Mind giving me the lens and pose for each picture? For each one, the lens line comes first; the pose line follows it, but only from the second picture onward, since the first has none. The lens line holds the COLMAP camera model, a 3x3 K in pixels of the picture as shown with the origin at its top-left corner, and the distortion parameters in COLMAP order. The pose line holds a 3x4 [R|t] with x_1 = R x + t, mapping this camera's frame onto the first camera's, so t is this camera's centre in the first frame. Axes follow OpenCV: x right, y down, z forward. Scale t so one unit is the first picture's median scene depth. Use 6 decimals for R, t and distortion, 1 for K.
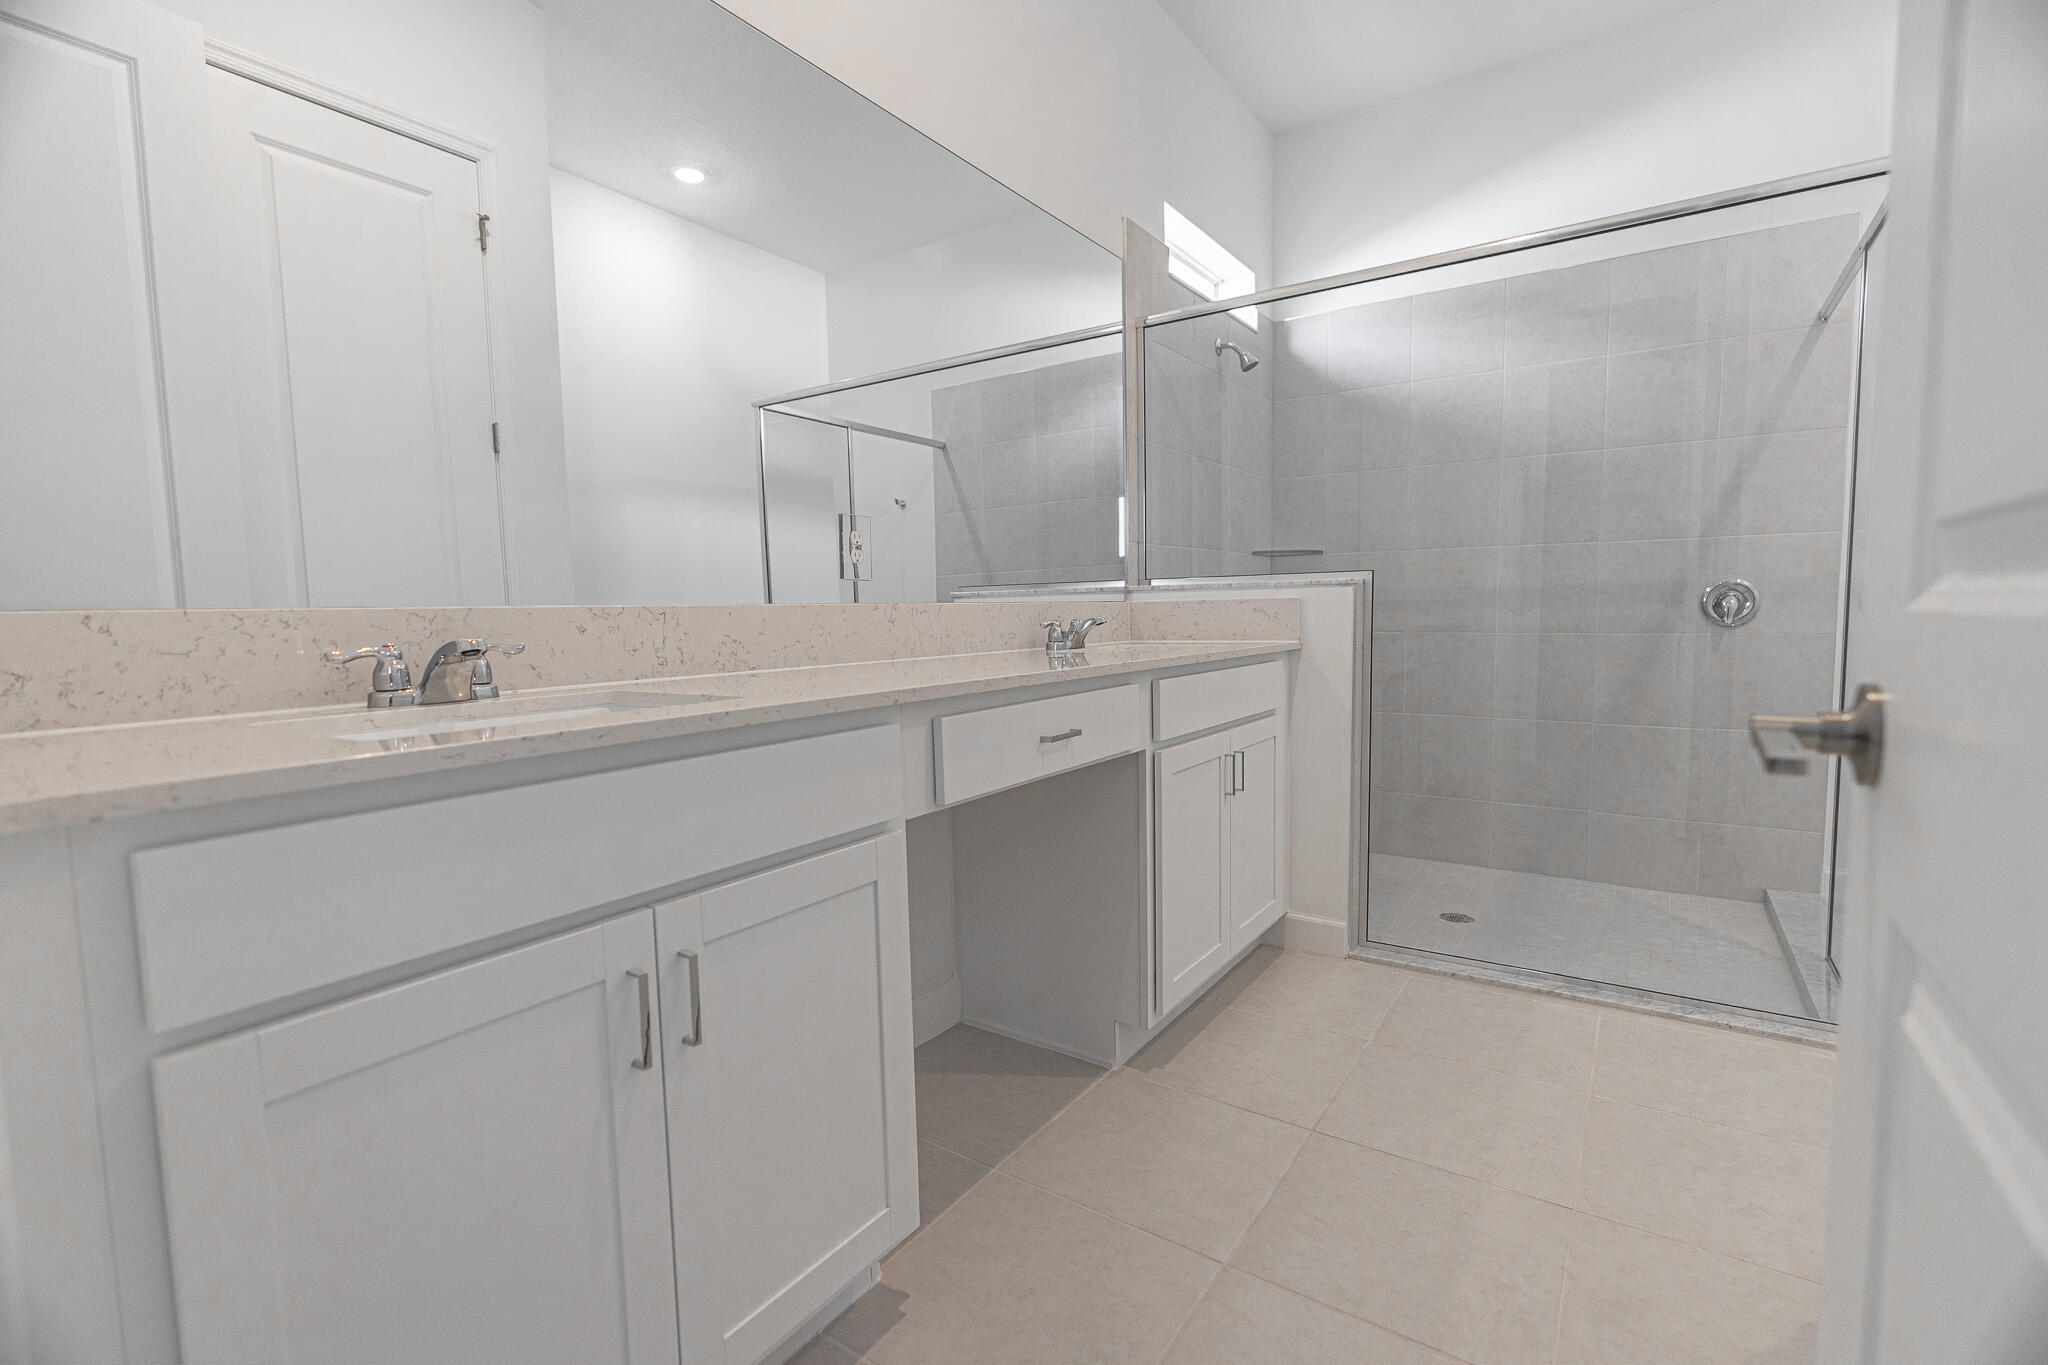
lens RADIAL K [[927.4, 0, 1030.3], [0, 927.4, 683.6], [0, 0, 1]] dist [-0.011384, 0.004778]
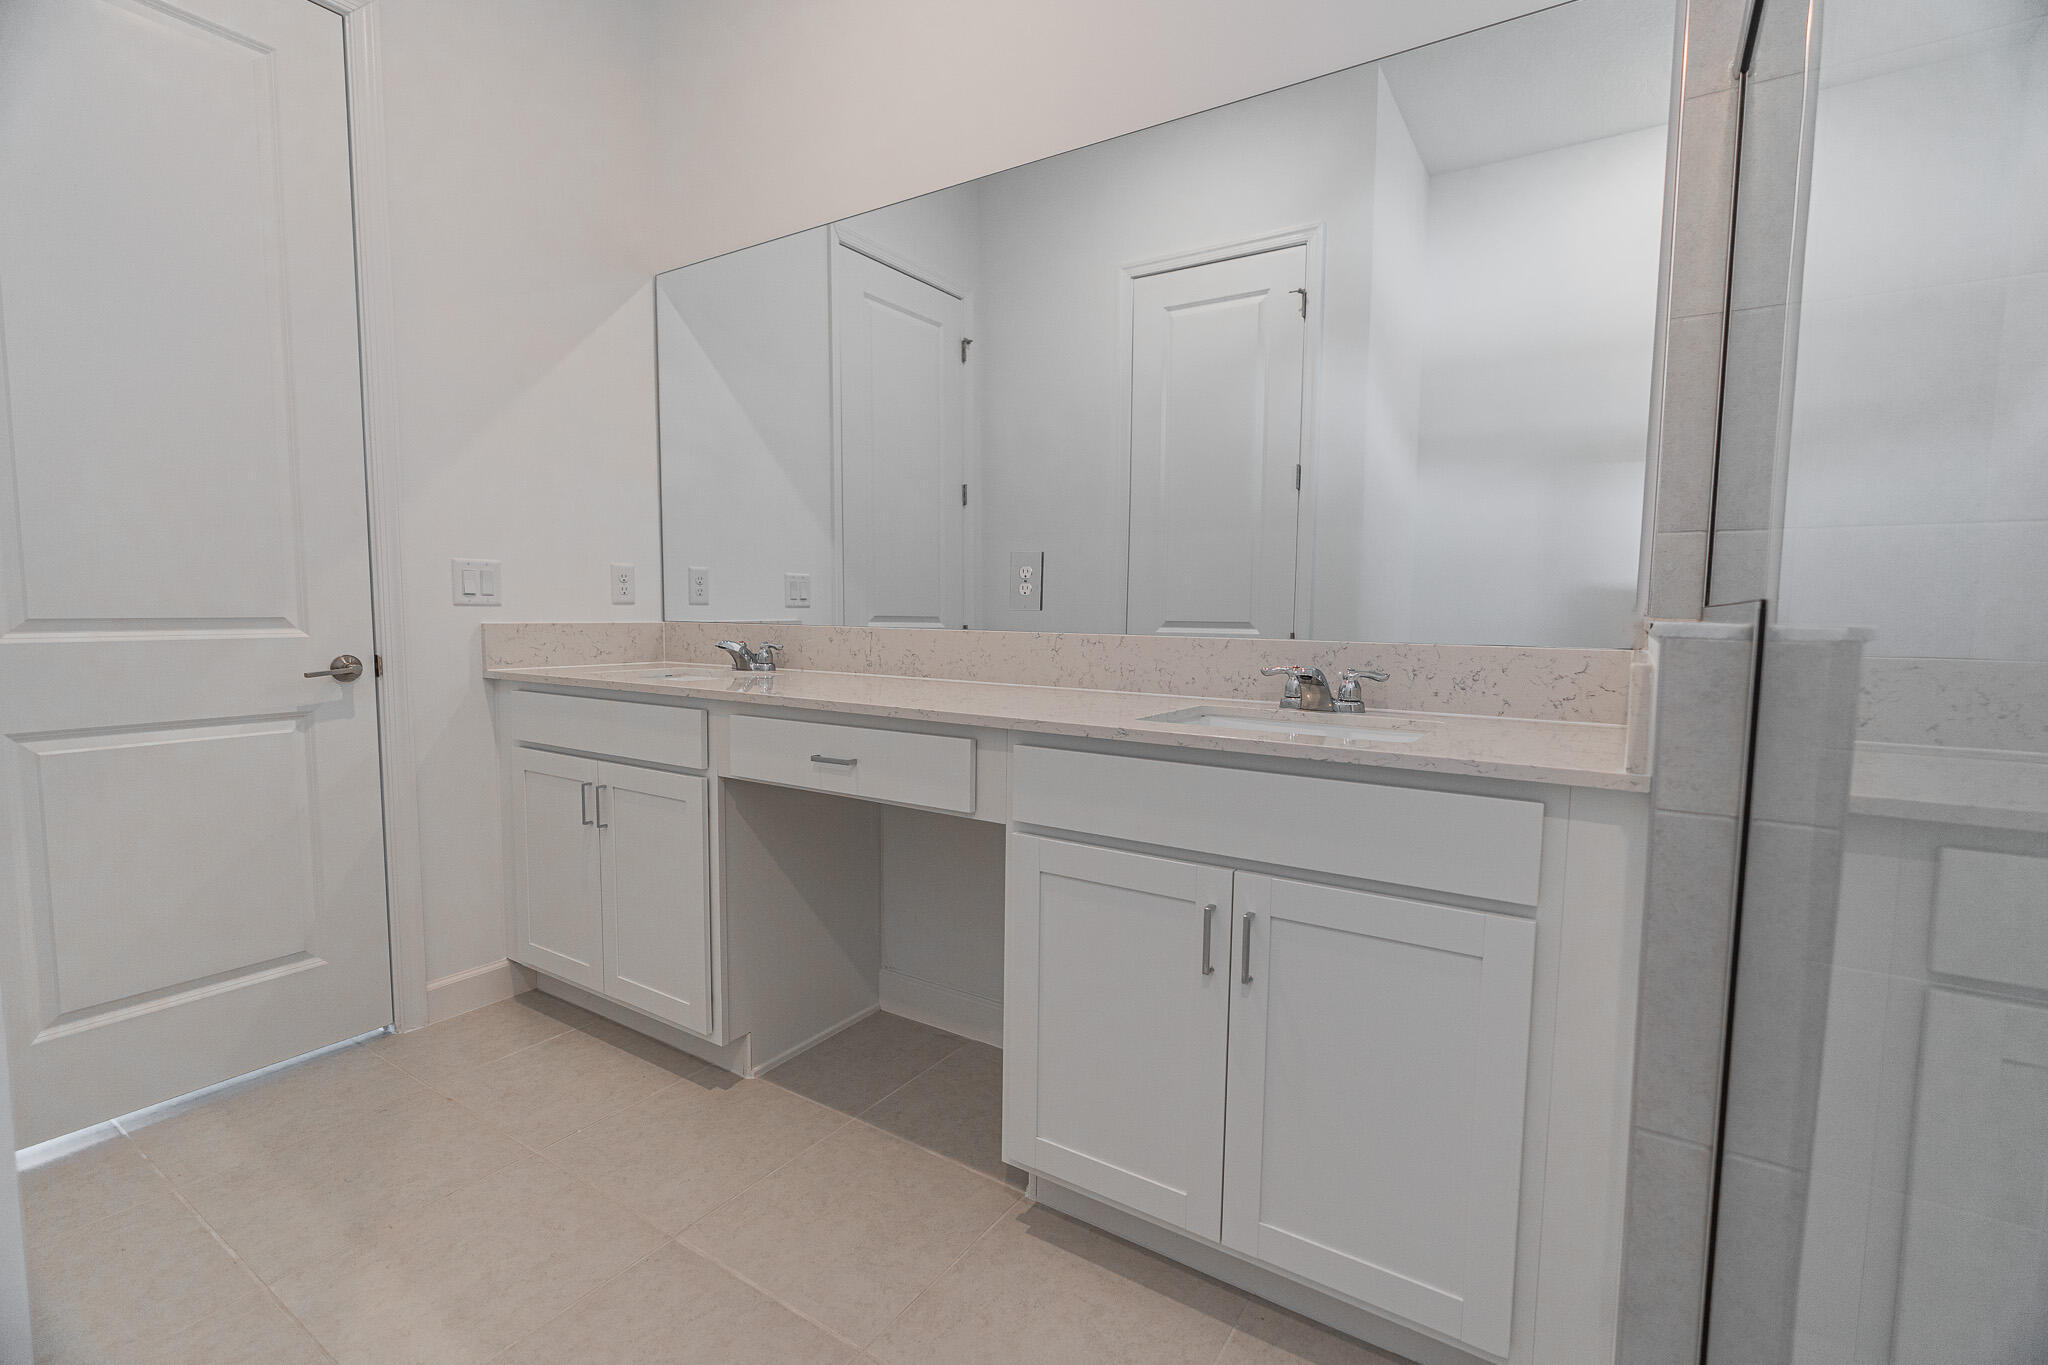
lens RADIAL K [[927.4, 0, 1030.3], [0, 927.4, 683.6], [0, 0, 1]] dist [-0.011384, 0.004778]
pose [[0.011894, 0.101221, -0.994793, 1.017644], [-0.091797, 0.990773, 0.099714, -0.149591], [0.995707, 0.090133, 0.021076, 1.087234]]
